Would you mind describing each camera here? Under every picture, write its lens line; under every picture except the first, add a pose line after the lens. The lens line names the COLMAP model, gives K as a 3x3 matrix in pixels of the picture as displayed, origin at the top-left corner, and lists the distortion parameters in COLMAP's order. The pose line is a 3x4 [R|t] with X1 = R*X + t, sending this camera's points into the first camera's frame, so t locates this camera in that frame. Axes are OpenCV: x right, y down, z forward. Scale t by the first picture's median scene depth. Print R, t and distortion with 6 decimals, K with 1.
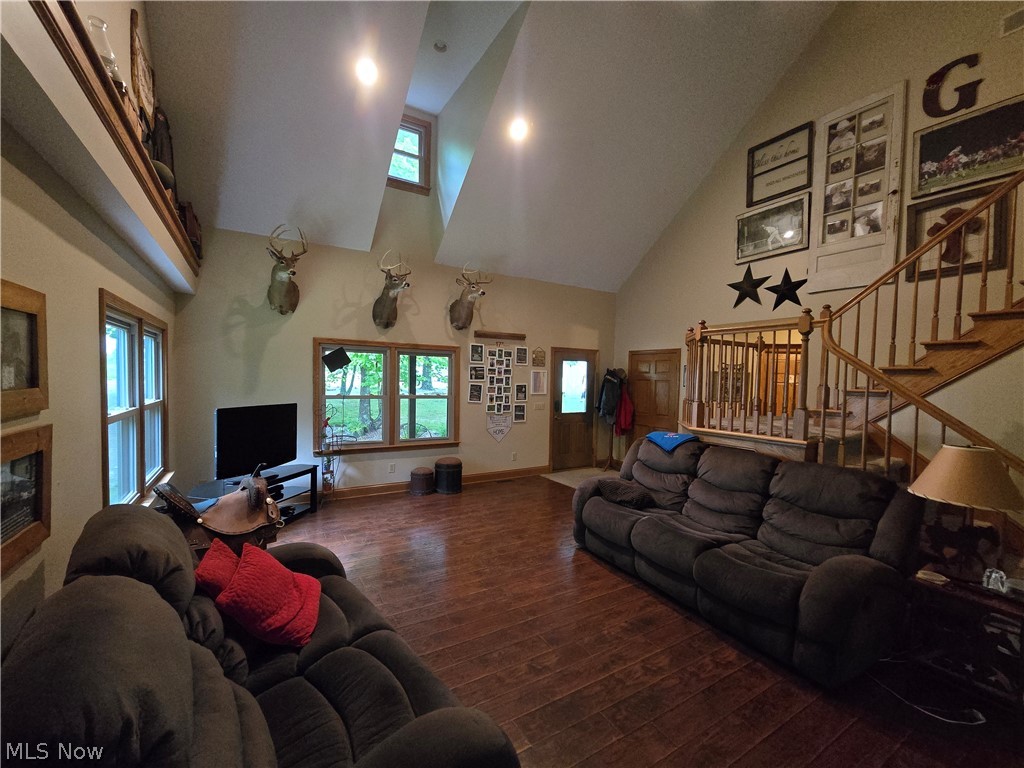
lens RADIAL K [[421.9, 0, 507.9], [0, 421.9, 397.2], [0, 0, 1]] dist [-0.002565, -0.000320]
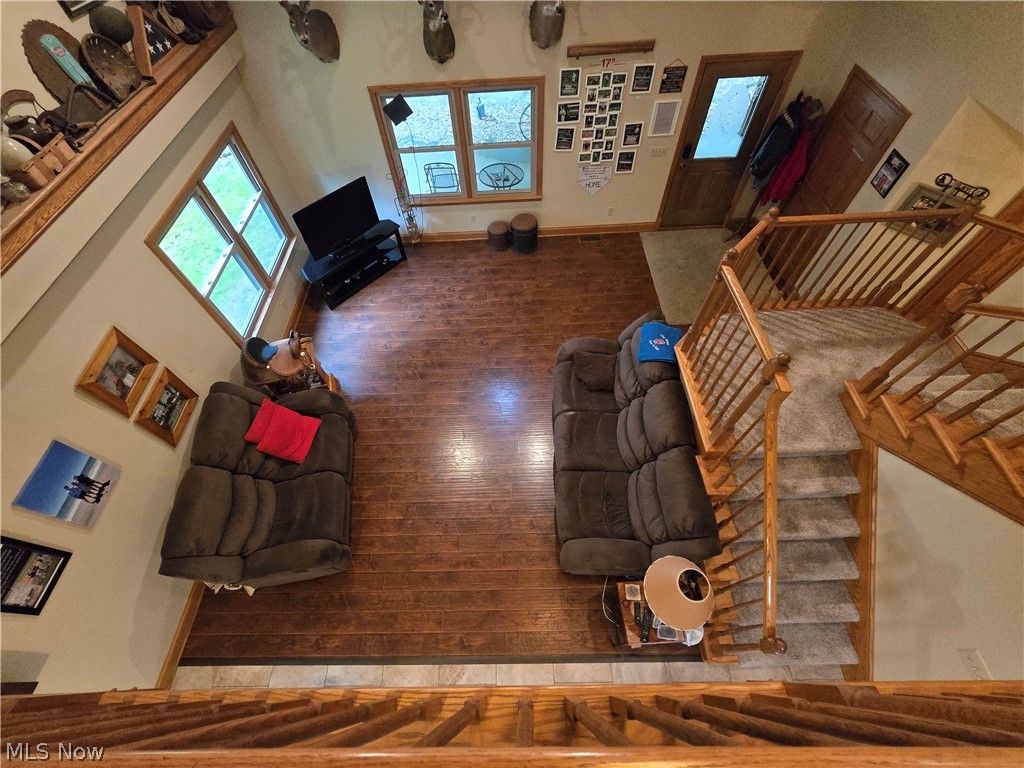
lens RADIAL K [[421.9, 0, 507.8], [0, 421.9, 388.8], [0, 0, 1]] dist [-0.002565, -0.000320]
pose [[0.859755, 0.389313, -0.330541, 0.311060], [0.040757, 0.592855, 0.804277, -0.417346], [0.509079, -0.704953, 0.493843, 0.214825]]
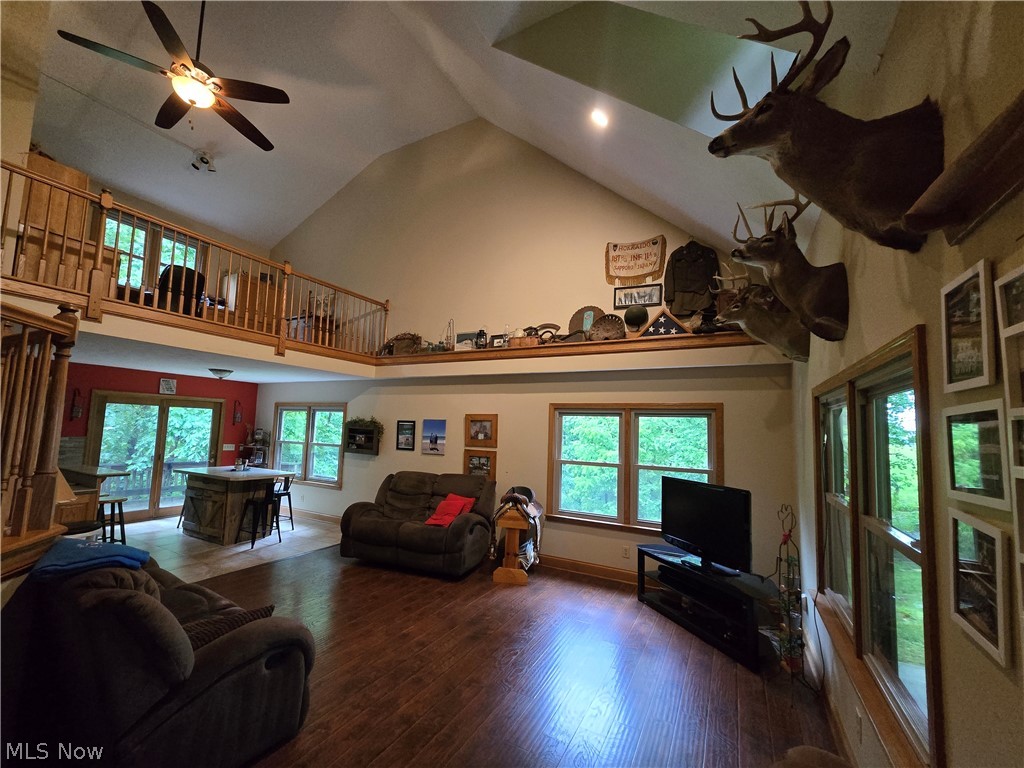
lens RADIAL K [[421.9, 0, 501.1], [0, 421.9, 392.0], [0, 0, 1]] dist [-0.002565, -0.000320]
pose [[-0.867043, -0.095651, -0.488965, 0.173707], [-0.074640, 0.995260, -0.062339, -0.060031], [0.492610, -0.017554, -0.870073, 1.137171]]
